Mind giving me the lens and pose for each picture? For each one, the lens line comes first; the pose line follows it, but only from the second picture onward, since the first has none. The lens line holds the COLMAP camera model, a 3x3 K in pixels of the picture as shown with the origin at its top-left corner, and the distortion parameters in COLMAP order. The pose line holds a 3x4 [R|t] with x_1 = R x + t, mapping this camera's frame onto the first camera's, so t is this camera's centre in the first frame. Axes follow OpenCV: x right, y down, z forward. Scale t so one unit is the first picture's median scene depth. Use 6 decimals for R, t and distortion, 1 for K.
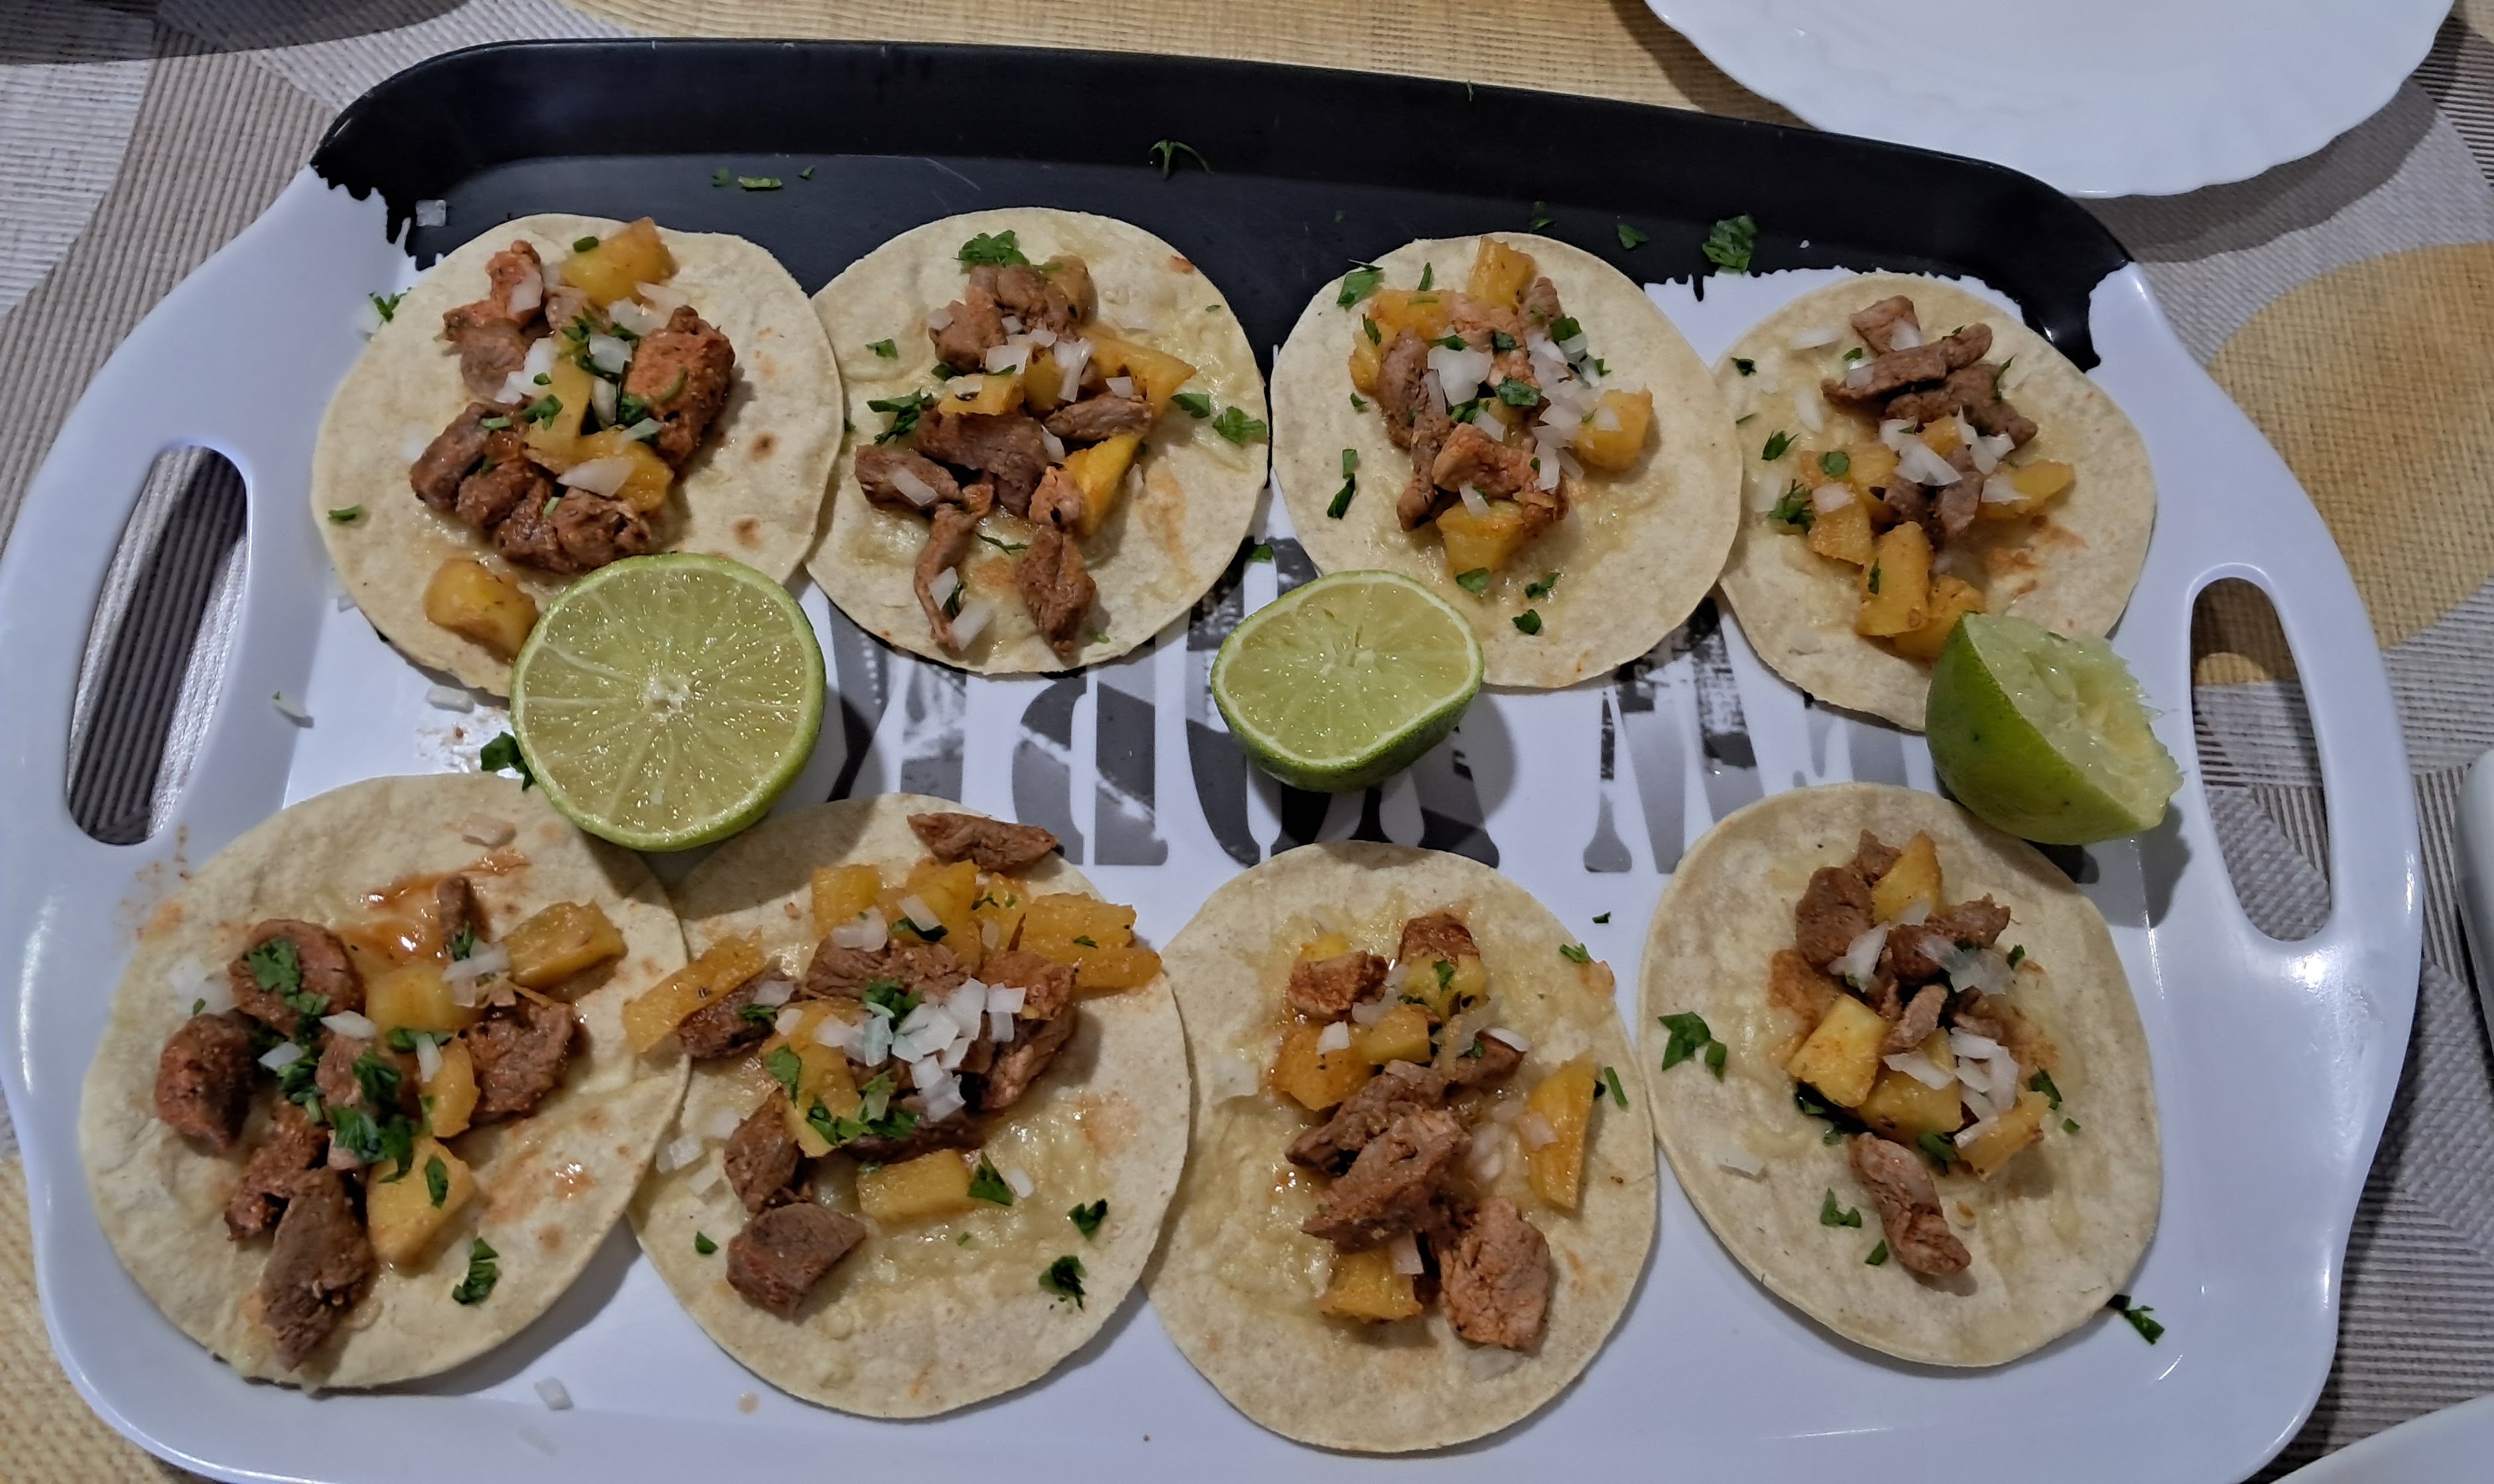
lens RADIAL K [[2270.9, 0, 1457.8], [0, 2270.9, 736.4], [0, 0, 1]] dist [0.123237, -0.257727]
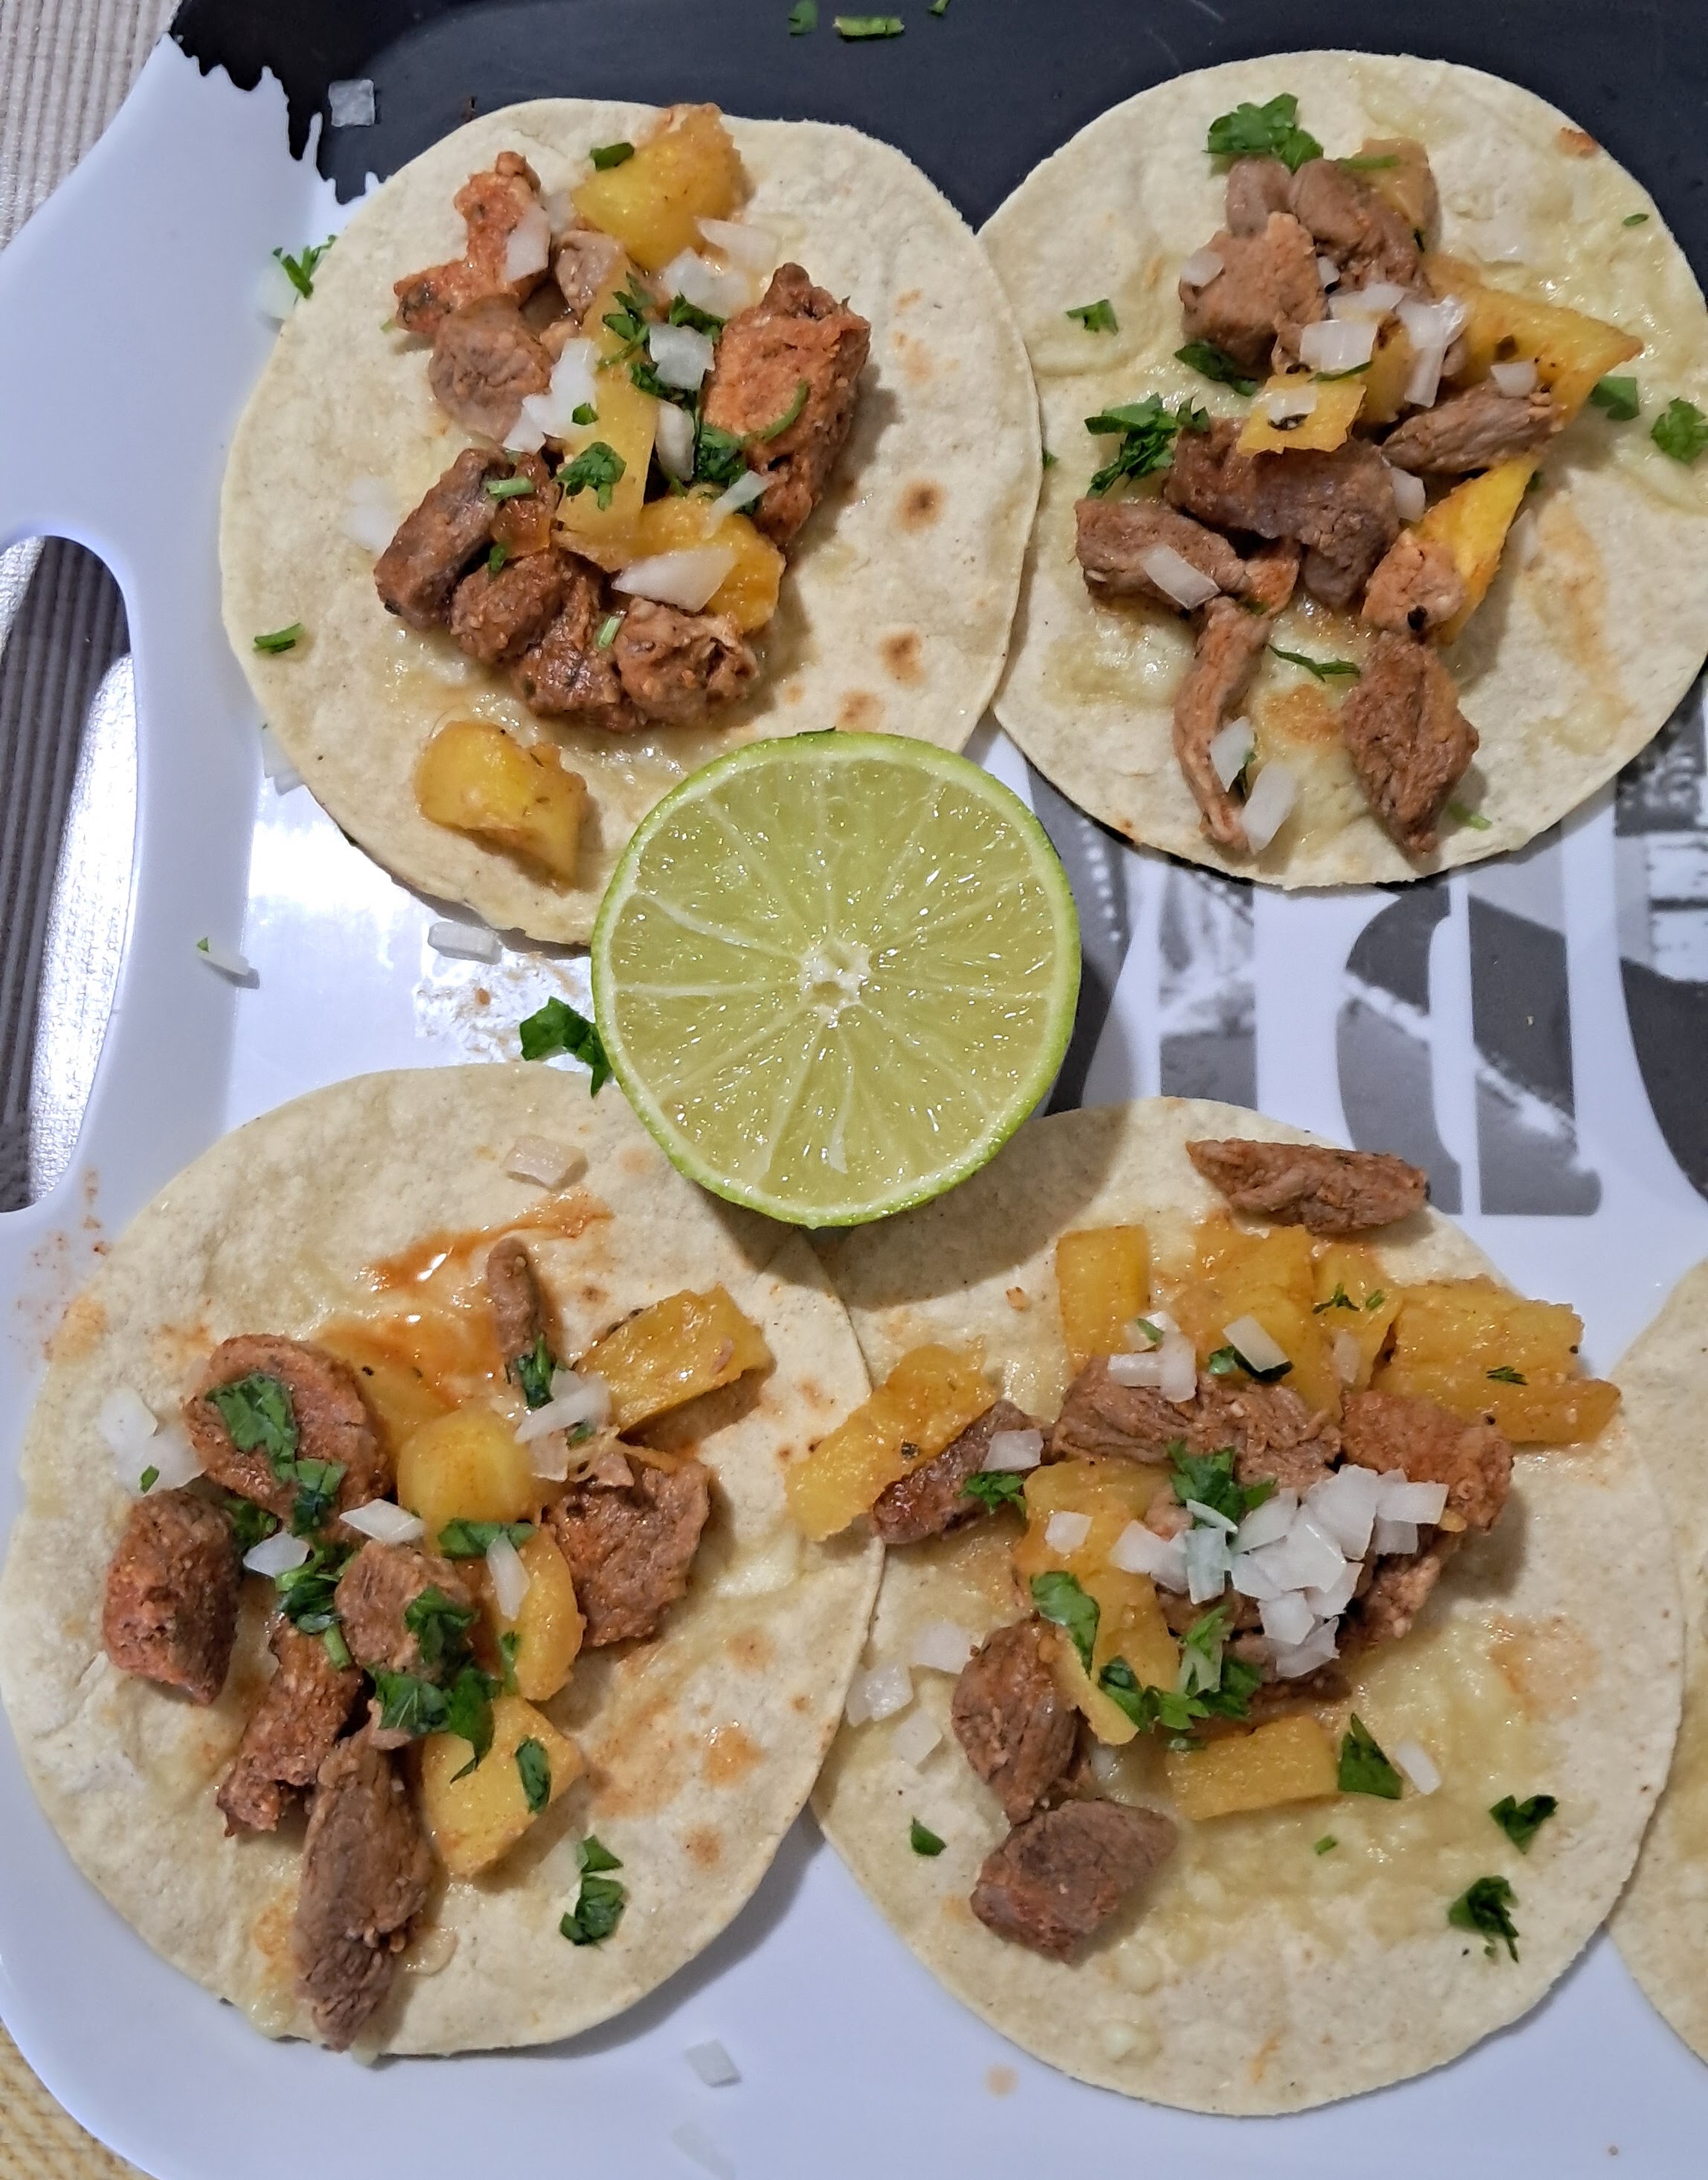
lens RADIAL K [[2537.8, 0, 926.6], [0, 2537.8, 1096.4], [0, 0, 1]] dist [0.371133, -1.707046]
pose [[0.991756, 0.014217, -0.127347, -0.222817], [0.012695, 0.978035, 0.208053, -0.120840], [0.127508, -0.207955, 0.969792, 0.325621]]
